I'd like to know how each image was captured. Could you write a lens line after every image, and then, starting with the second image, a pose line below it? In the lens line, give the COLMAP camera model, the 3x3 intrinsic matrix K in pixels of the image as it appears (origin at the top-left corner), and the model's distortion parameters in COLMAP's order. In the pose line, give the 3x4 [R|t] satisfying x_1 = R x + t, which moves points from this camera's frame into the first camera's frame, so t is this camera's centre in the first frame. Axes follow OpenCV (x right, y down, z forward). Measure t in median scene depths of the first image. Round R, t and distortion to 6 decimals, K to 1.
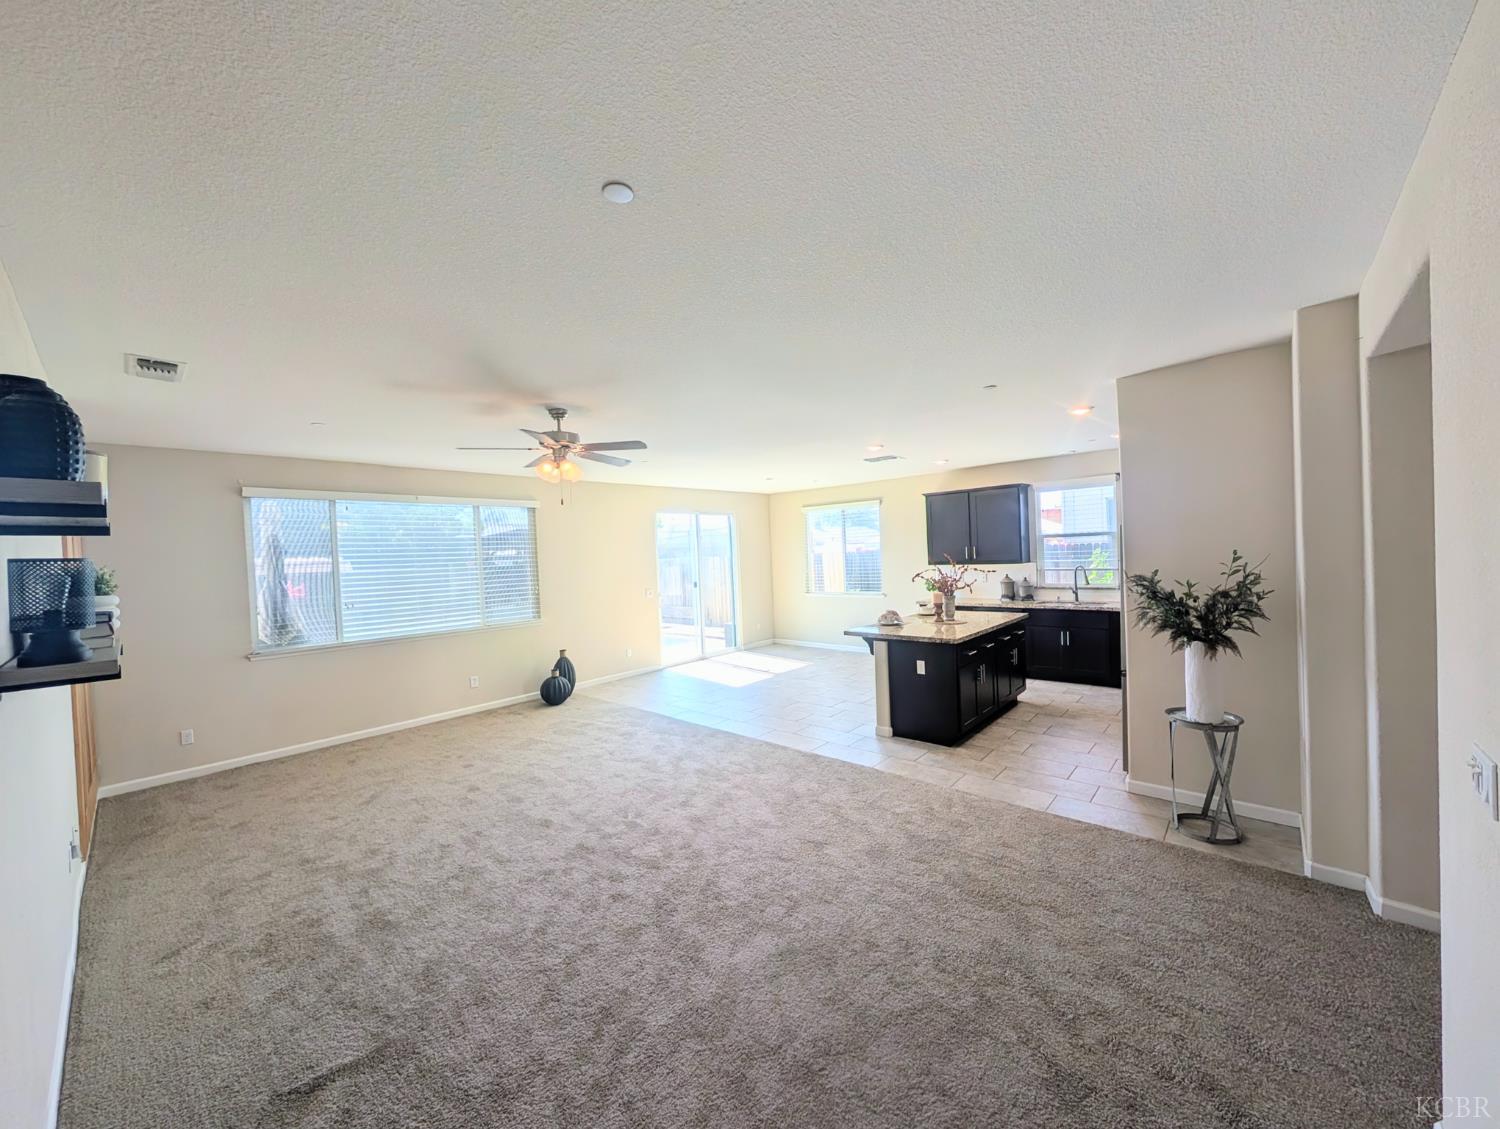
lens RADIAL K [[568.7, 0, 752.0], [0, 568.7, 564.3], [0, 0, 1]] dist [0.000123, 0.000452]
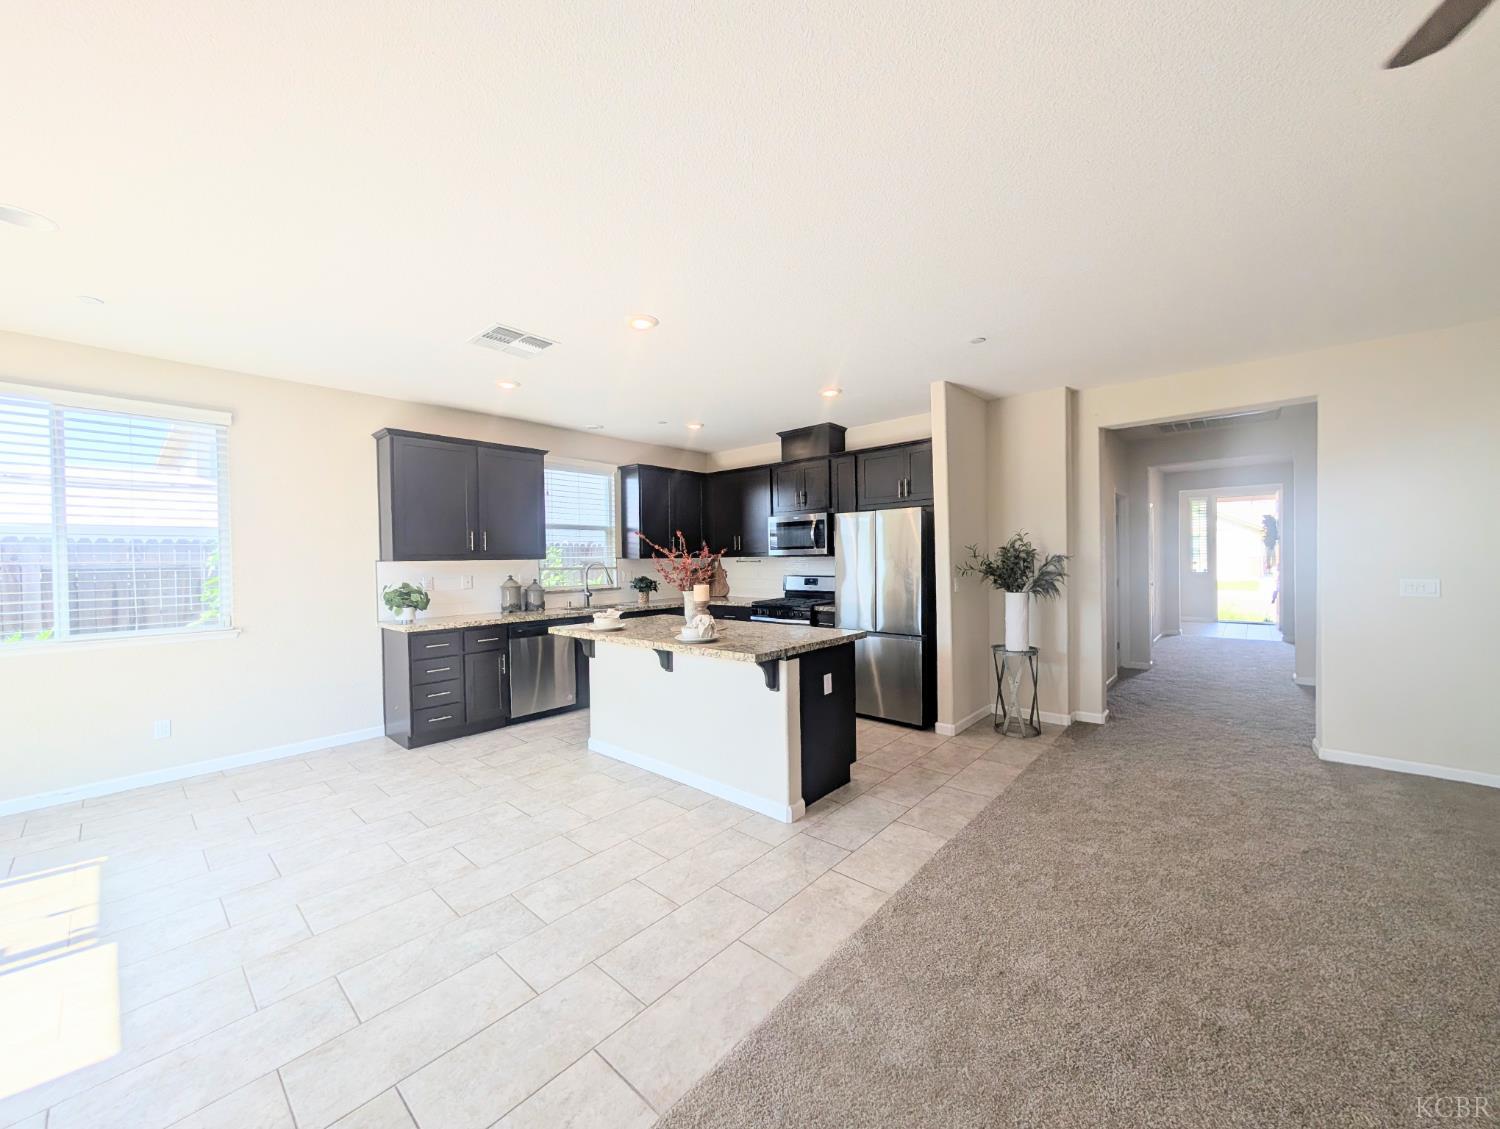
lens RADIAL K [[568.7, 0, 748.6], [0, 568.7, 568.7], [0, 0, 1]] dist [0.000123, 0.000452]
pose [[-0.011039, 0.026001, 0.999601, -0.265521], [0.033403, 0.999114, -0.025619, 0.039069], [-0.999381, 0.033107, -0.011897, 0.752217]]
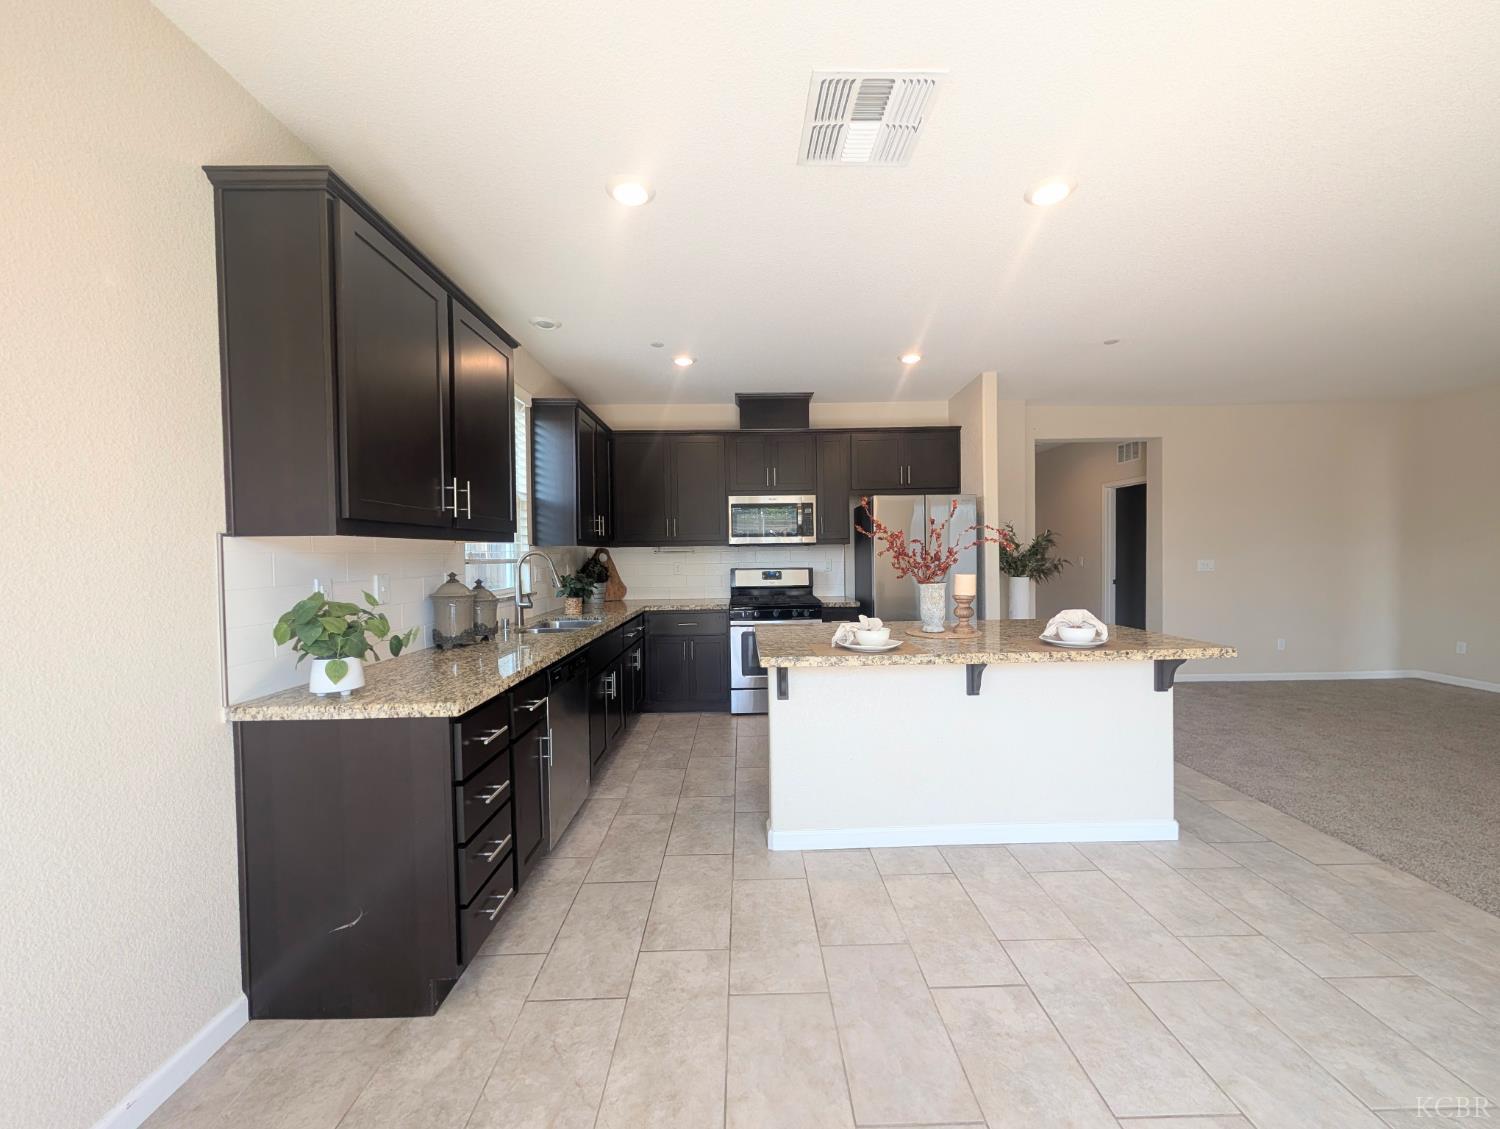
lens RADIAL K [[568.7, 0, 757.7], [0, 568.7, 569.4], [0, 0, 1]] dist [0.000123, 0.000452]
pose [[-0.687733, 0.032898, 0.725218, 0.069604], [0.057155, 0.998326, 0.008915, 0.024448], [-0.723710, 0.047581, -0.688462, 1.160189]]
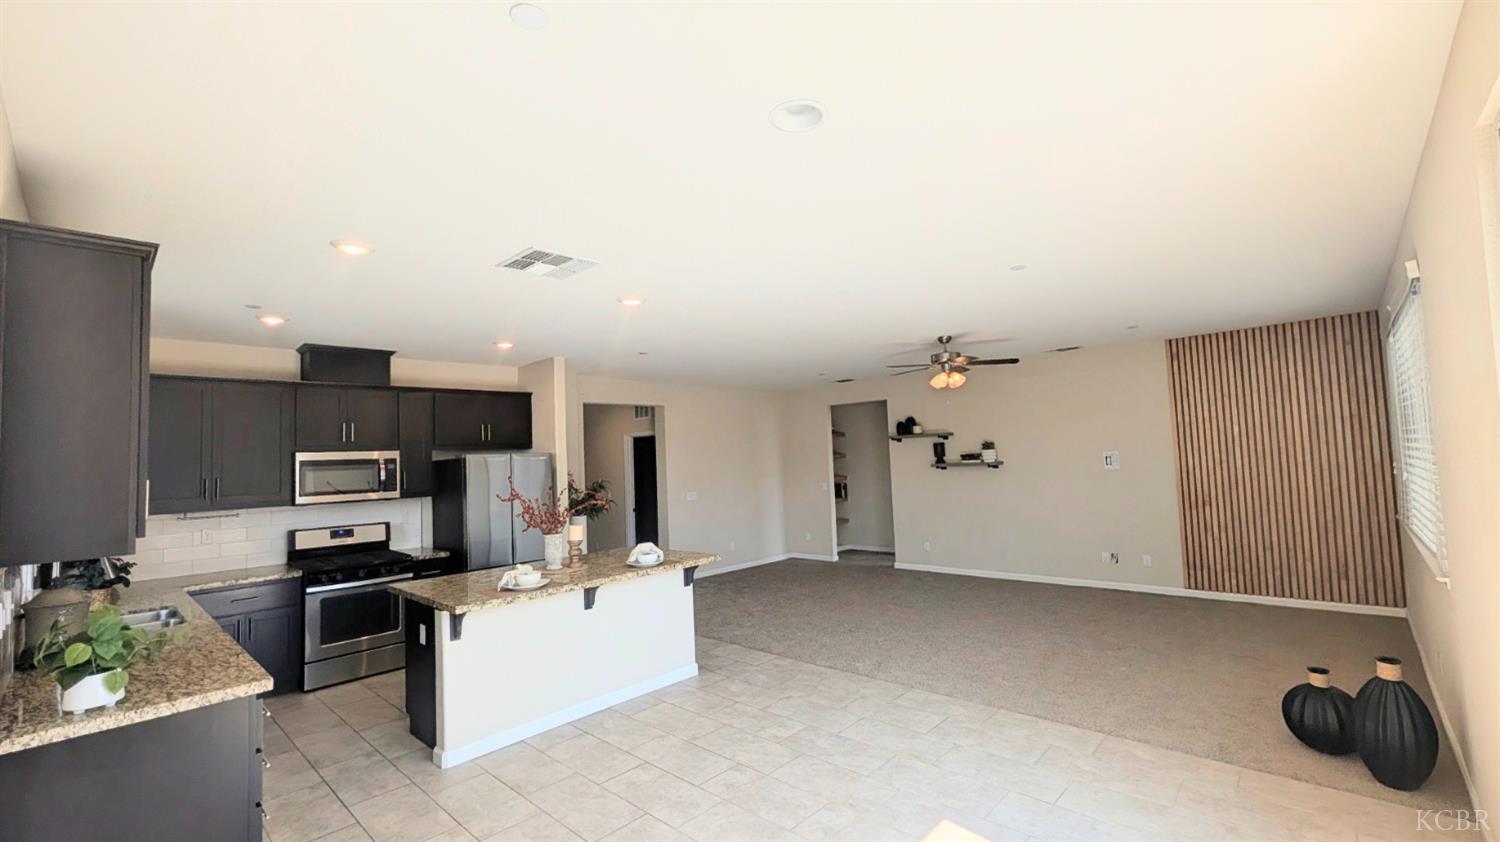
lens RADIAL K [[626.4, 0, 755.4], [0, 626.4, 418.1], [0, 0, 1]] dist [0.007709, -0.000191]
pose [[-0.996501, 0.082959, 0.010160, 0.062816], [0.082384, 0.995451, -0.047846, -0.021988], [-0.014083, -0.046841, -0.998803, 1.410210]]
